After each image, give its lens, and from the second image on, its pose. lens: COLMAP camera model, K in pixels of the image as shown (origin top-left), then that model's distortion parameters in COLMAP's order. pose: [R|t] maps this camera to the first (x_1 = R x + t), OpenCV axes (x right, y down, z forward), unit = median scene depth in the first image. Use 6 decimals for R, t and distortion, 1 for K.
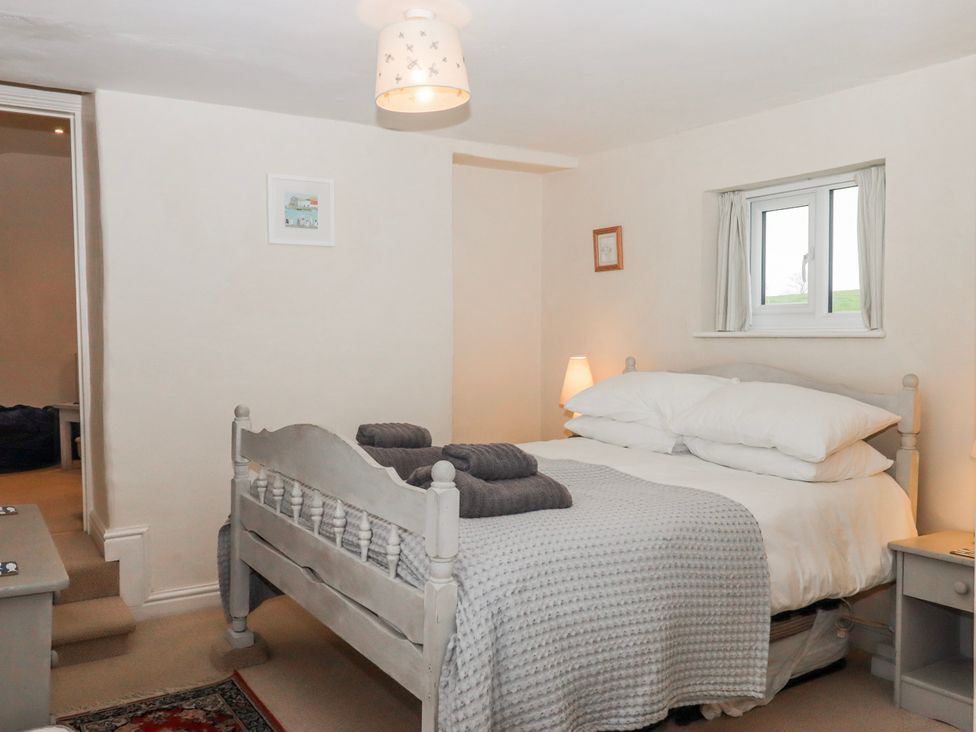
lens RADIAL K [[819.0, 0, 488.0], [0, 819.0, 366.0], [0, 0, 1]] dist [0.007240, -0.009593]
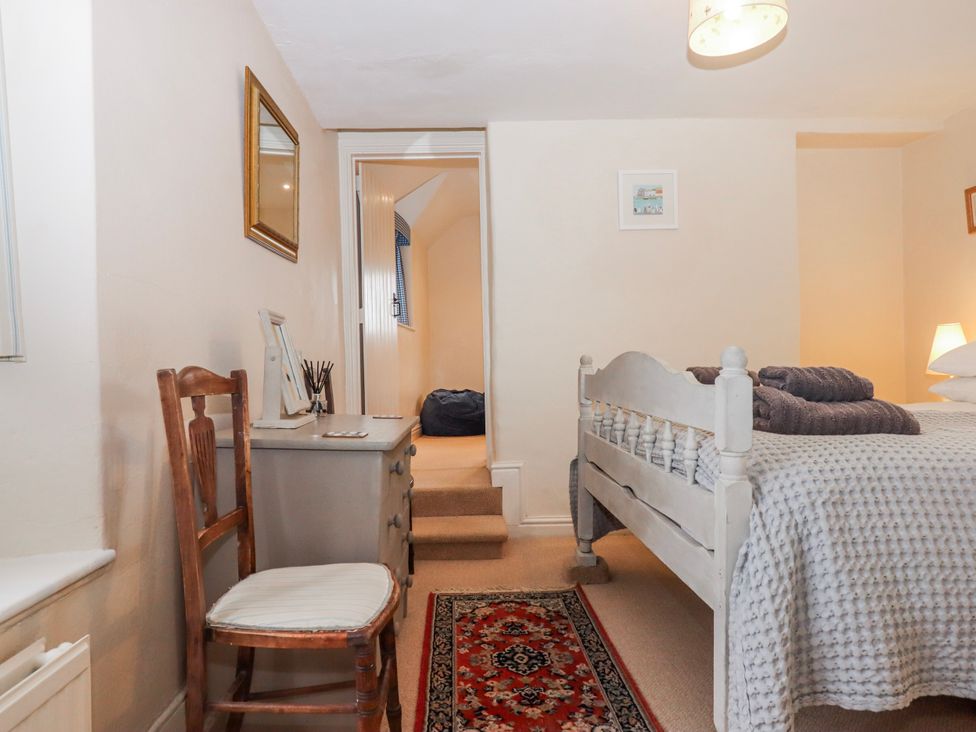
lens RADIAL K [[638.6, 0, 488.0], [0, 638.6, 366.0], [0, 0, 1]] dist [-0.001859, -0.004126]
pose [[0.856931, -0.015551, -0.515196, 0.054176], [-0.008495, 0.998983, -0.044284, 0.119874], [0.515360, 0.042325, 0.855928, 0.174753]]
